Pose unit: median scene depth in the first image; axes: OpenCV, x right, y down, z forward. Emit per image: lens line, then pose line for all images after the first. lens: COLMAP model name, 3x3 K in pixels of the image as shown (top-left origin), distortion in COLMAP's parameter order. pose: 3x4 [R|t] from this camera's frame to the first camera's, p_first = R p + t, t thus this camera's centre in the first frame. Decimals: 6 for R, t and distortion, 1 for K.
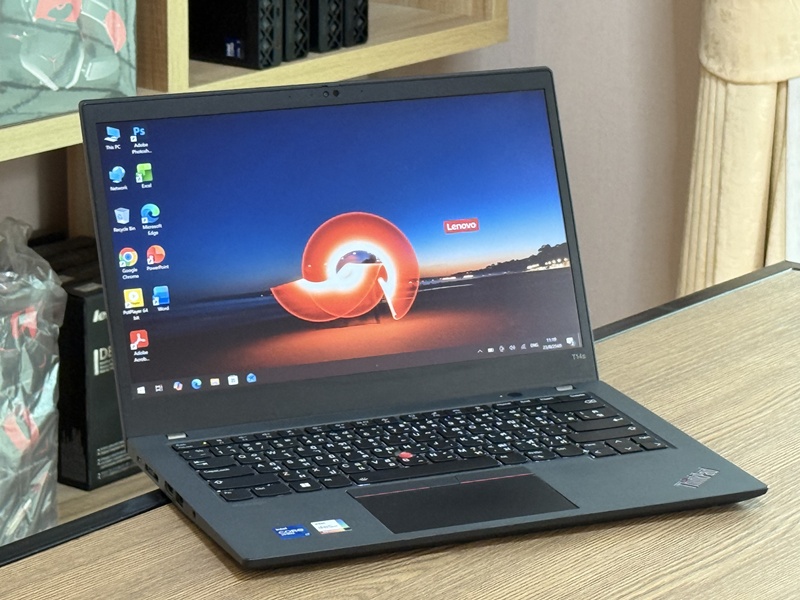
lens RADIAL K [[2906.4, 0, 400.0], [0, 2906.4, 300.0], [0, 0, 1]] dist [0.102473, -2.430283]
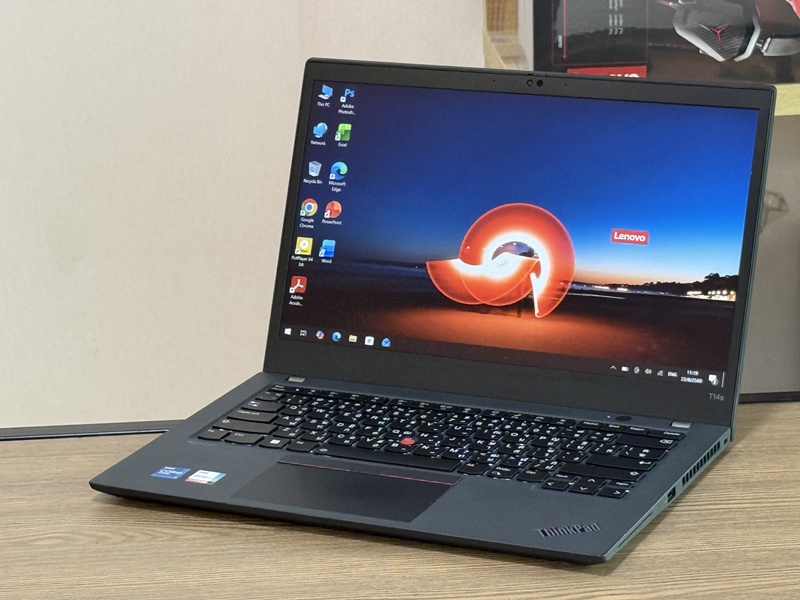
lens RADIAL K [[2906.4, 0, 400.0], [0, 2906.4, 300.0], [0, 0, 1]] dist [0.102473, -2.430283]
pose [[0.631141, 0.181574, -0.754116, 0.732285], [-0.159465, 0.981822, 0.102939, -0.095762], [0.759099, 0.055286, 0.648623, 0.331185]]
